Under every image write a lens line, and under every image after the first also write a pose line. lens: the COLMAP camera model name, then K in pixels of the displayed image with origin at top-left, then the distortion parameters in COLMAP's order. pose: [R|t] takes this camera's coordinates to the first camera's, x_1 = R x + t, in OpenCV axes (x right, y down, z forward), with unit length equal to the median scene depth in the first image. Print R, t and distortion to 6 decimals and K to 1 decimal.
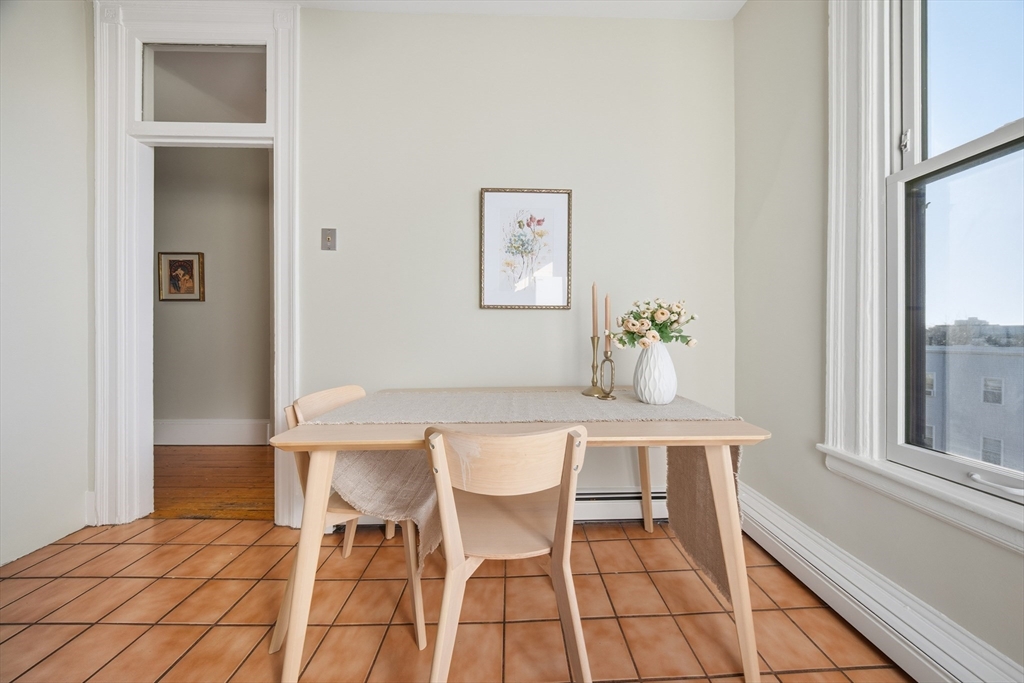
lens RADIAL K [[313.9, 0, 514.3], [0, 313.9, 336.7], [0, 0, 1]] dist [0.000987, 0.000027]
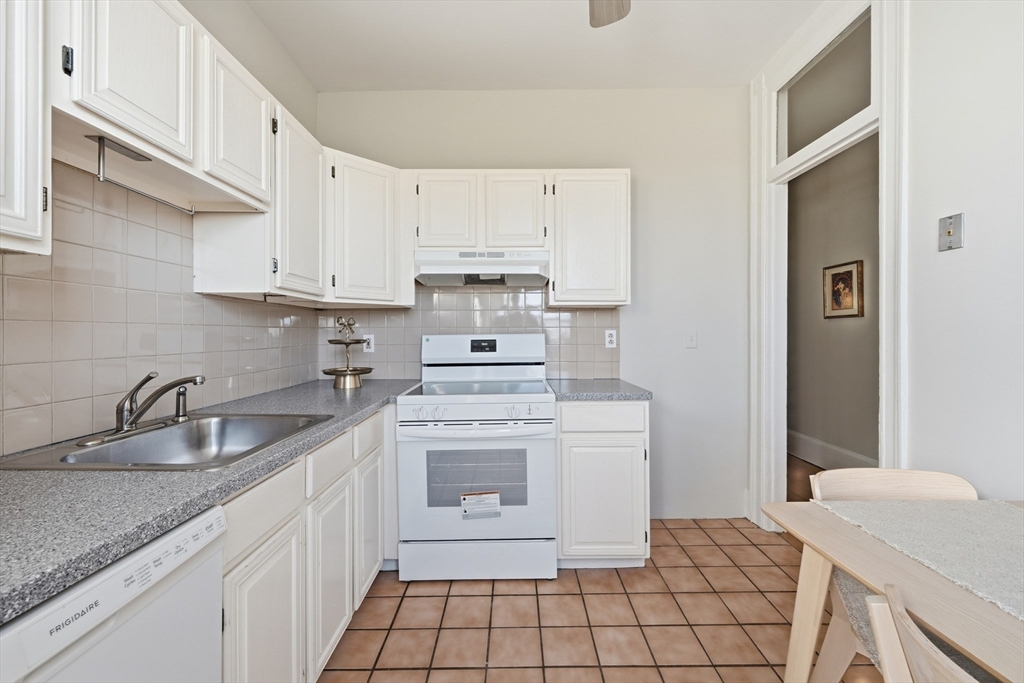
lens RADIAL K [[423.4, 0, 512.4], [0, 423.4, 336.6], [0, 0, 1]] dist [-0.003456, -0.000026]
pose [[-0.020447, 0.004472, -0.999781, 0.281244], [-0.001552, 0.999989, 0.004505, -0.100966], [0.999790, 0.001643, -0.020440, 0.125446]]
